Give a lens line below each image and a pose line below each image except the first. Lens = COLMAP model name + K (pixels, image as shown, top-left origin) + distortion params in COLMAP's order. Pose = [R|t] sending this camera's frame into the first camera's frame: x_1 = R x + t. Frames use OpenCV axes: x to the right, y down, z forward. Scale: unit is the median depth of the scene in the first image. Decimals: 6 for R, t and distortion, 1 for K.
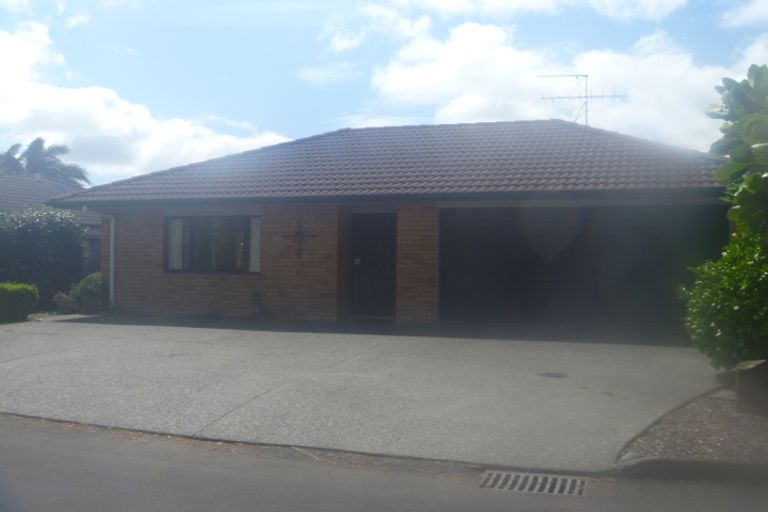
lens RADIAL K [[767.0, 0, 384.1], [0, 767.0, 259.0], [0, 0, 1]] dist [-0.053864, 0.010395]
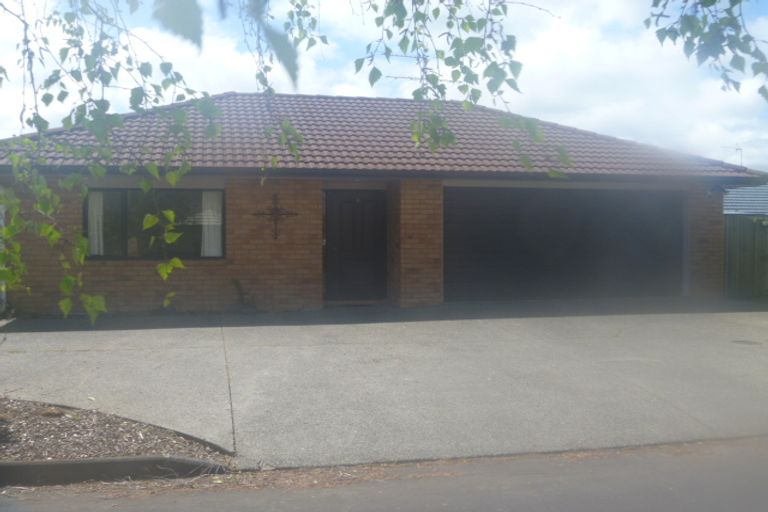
lens RADIAL K [[767.7, 0, 384.4], [0, 767.7, 253.2], [0, 0, 1]] dist [-0.047900, 0.000153]
pose [[0.851390, -0.021298, 0.524101, -0.485309], [0.009334, 0.999632, 0.025460, -0.006581], [-0.524451, -0.016785, 0.851275, 0.201489]]
